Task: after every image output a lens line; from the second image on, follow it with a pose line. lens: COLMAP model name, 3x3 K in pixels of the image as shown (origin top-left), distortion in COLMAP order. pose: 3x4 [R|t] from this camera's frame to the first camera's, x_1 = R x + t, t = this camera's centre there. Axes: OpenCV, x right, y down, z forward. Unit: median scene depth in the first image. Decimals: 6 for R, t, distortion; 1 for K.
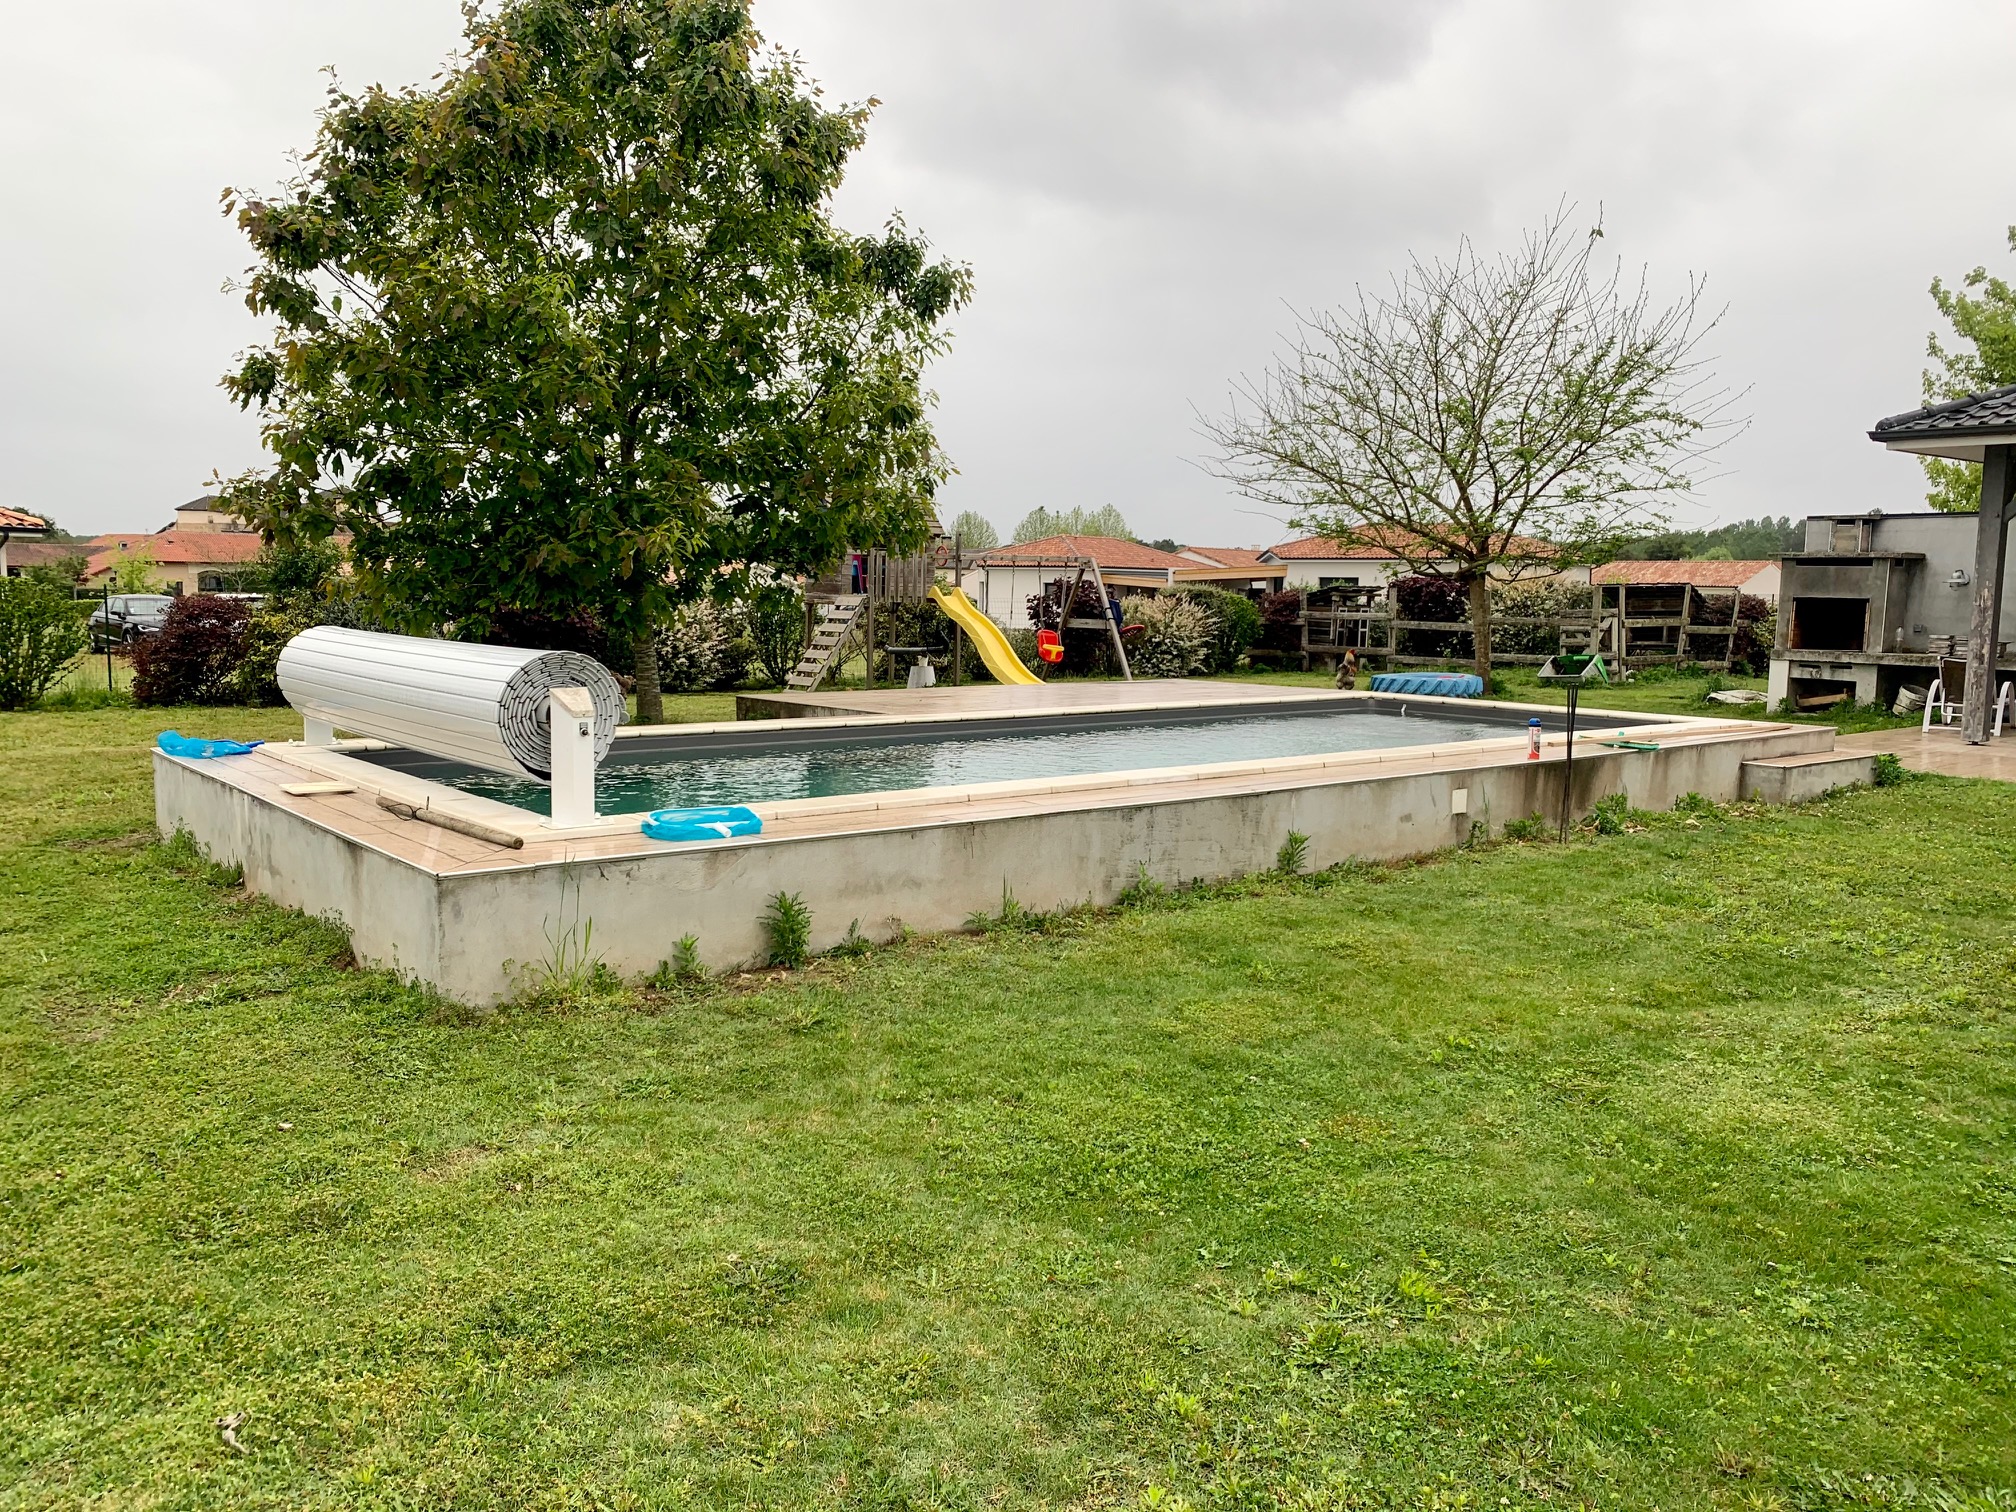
lens RADIAL K [[1504.8, 0, 1008.0], [0, 1504.8, 756.0], [0, 0, 1]] dist [0.043384, -0.003690]
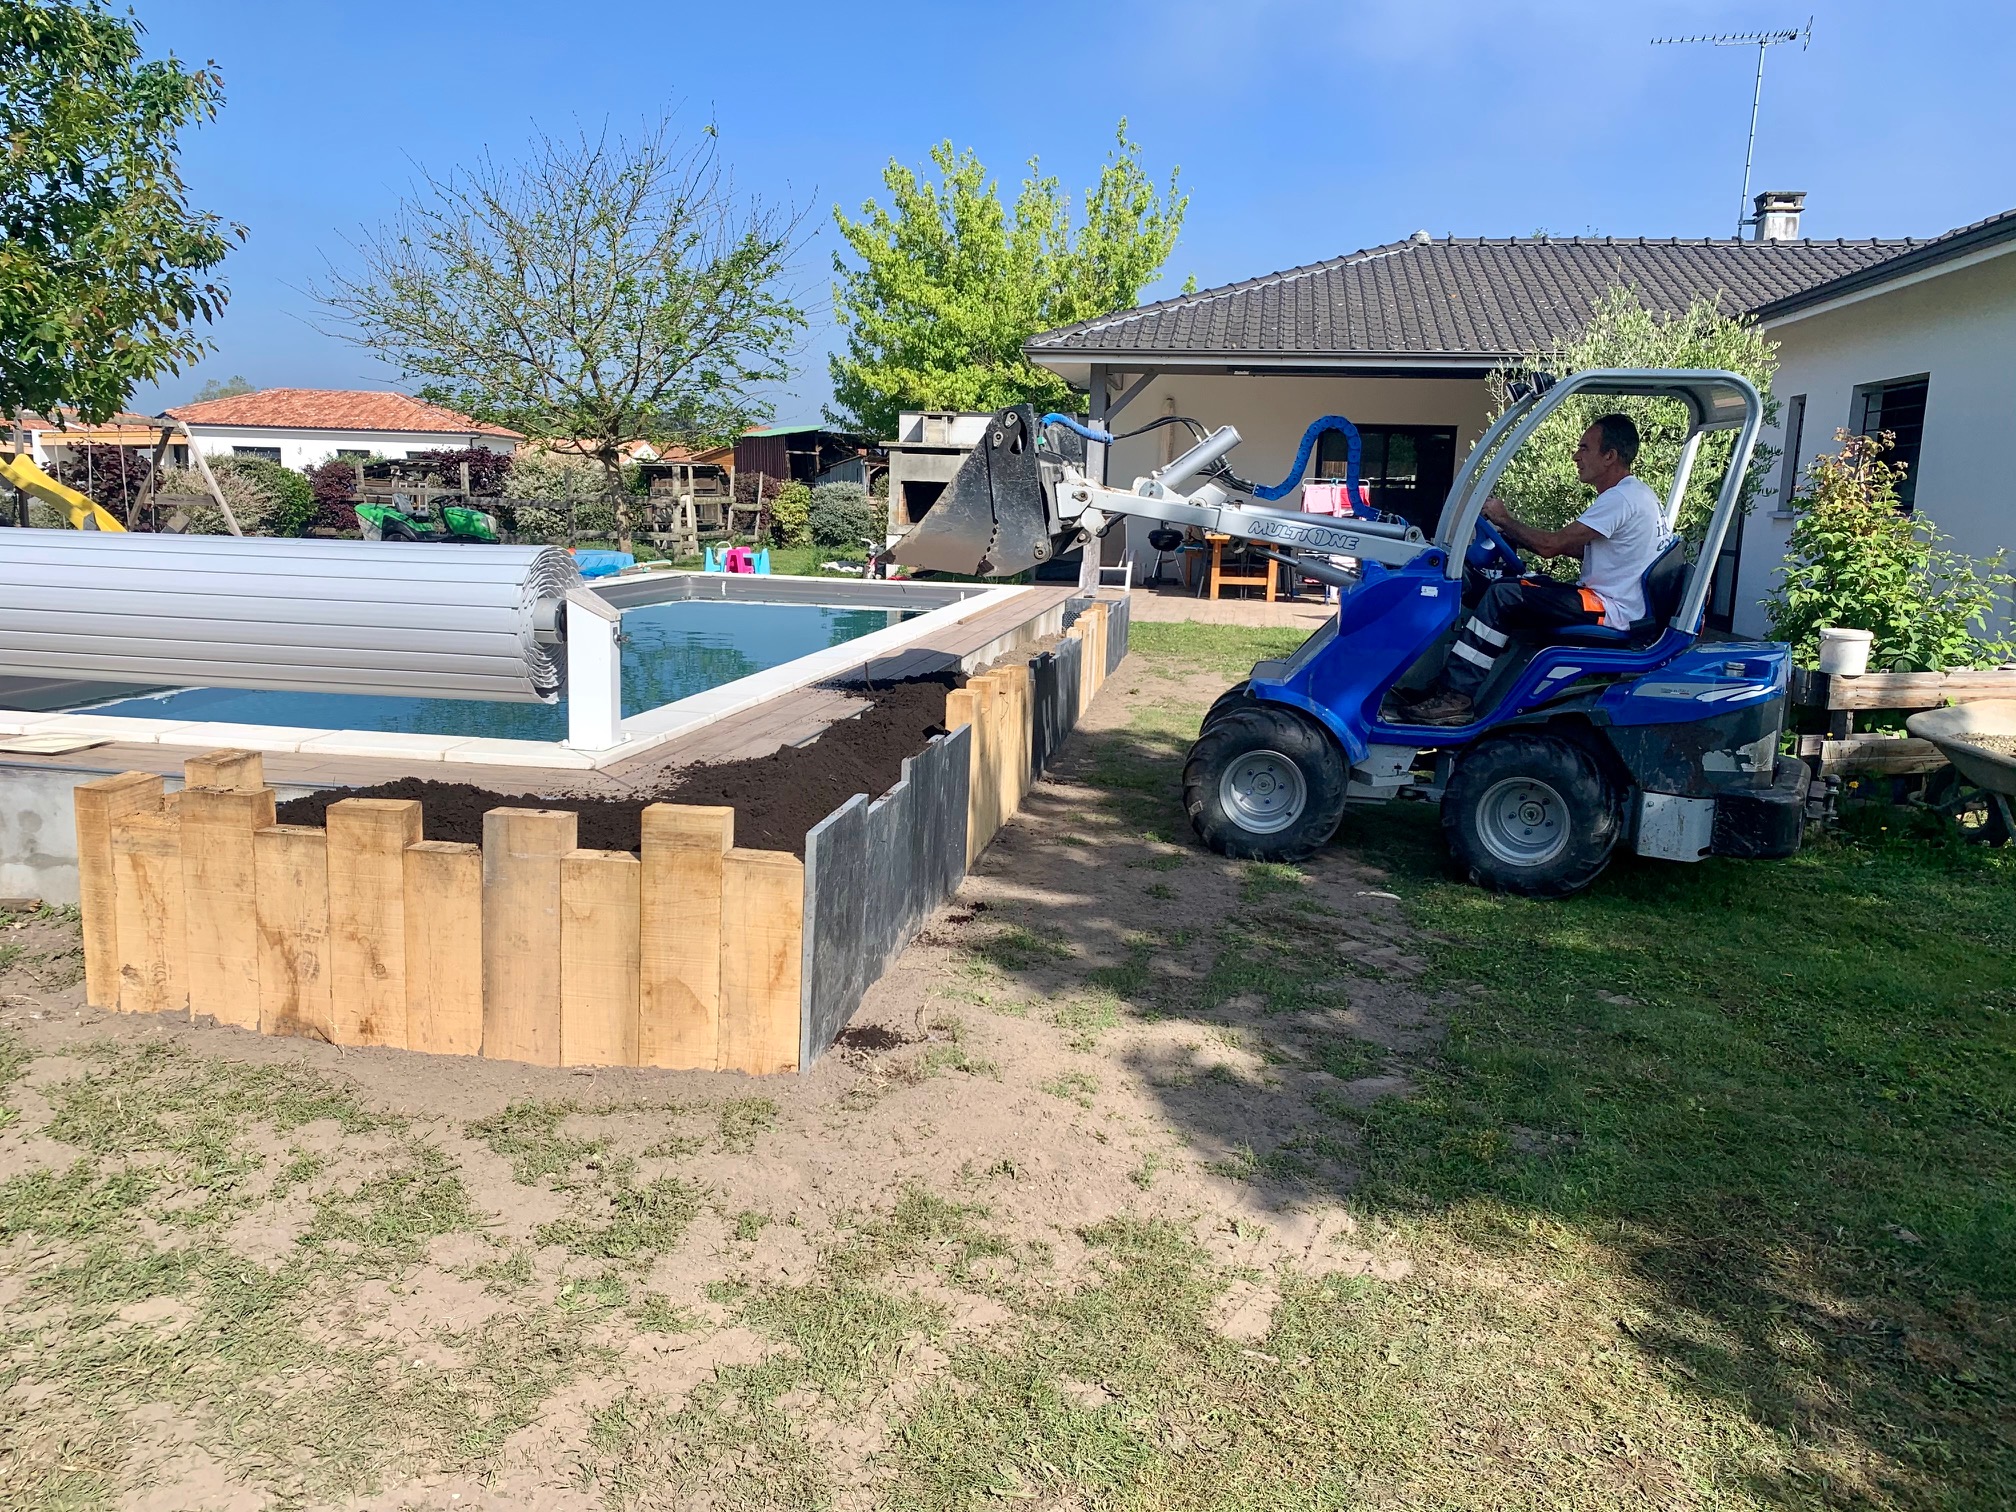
lens RADIAL K [[1529.0, 0, 1016.2], [0, 1529.0, 716.6], [0, 0, 1]] dist [-0.002762, -0.005638]
pose [[0.753696, -0.091158, 0.650871, -0.200442], [0.054937, 0.995607, 0.075824, -0.007451], [-0.654923, -0.021391, 0.755393, 0.053247]]
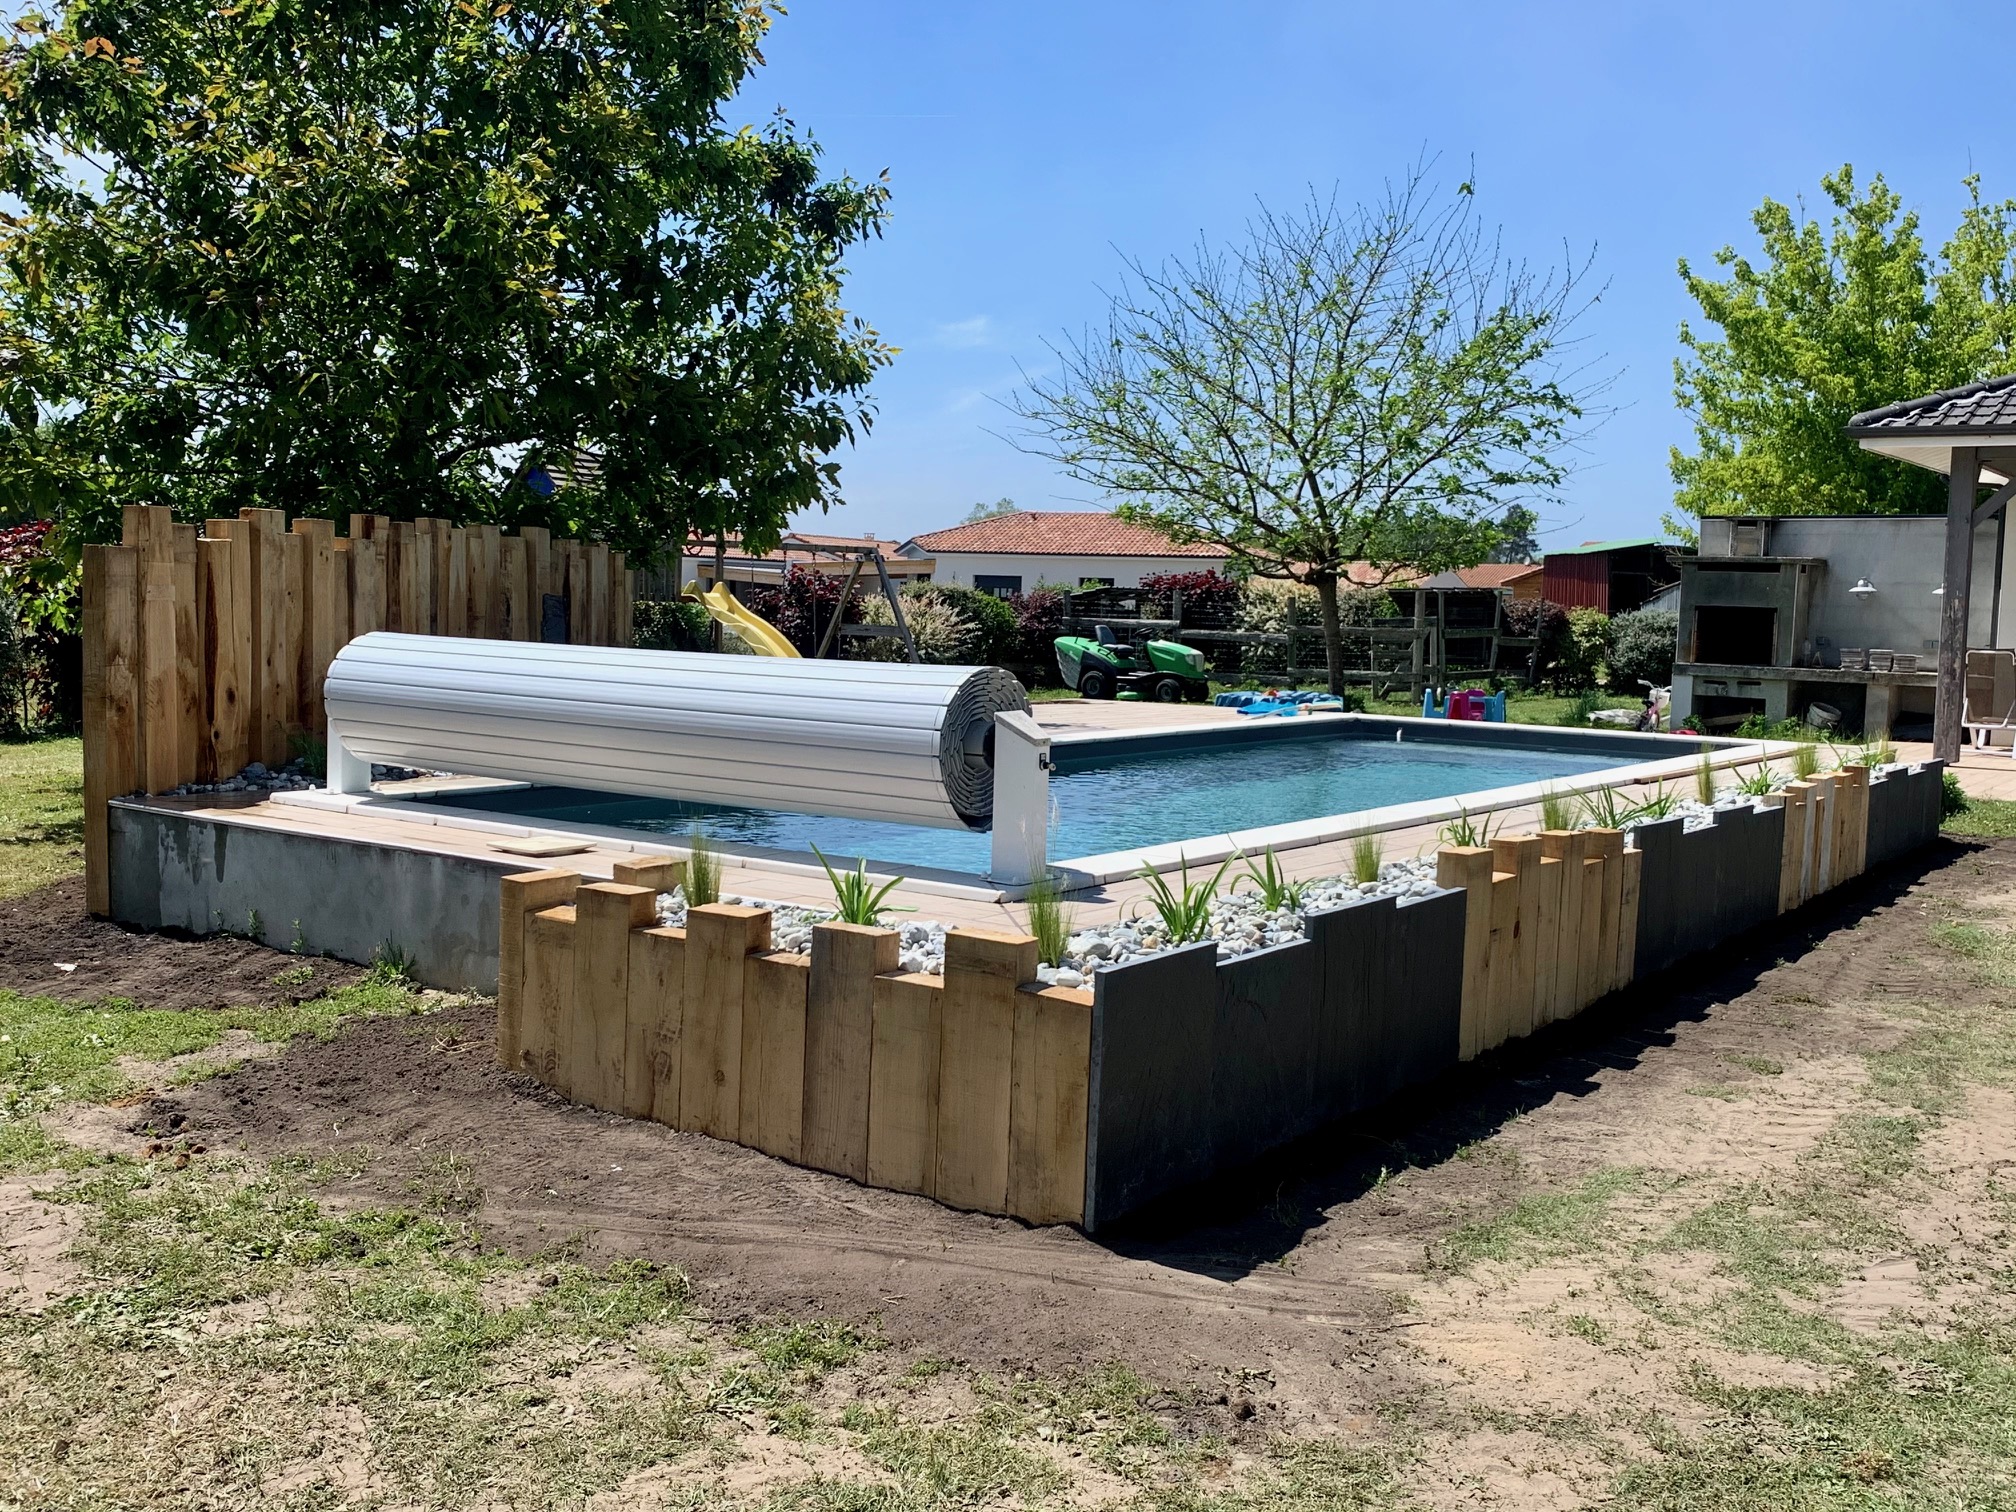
lens RADIAL K [[1919.9, 0, 1008.0], [0, 1919.9, 756.0], [0, 0, 1]] dist [0.023005, -0.002544]
pose [[0.967882, -0.013786, 0.251026, -0.162947], [0.019564, 0.999598, -0.020534, -0.000269], [-0.250642, 0.024785, 0.967762, 0.004501]]
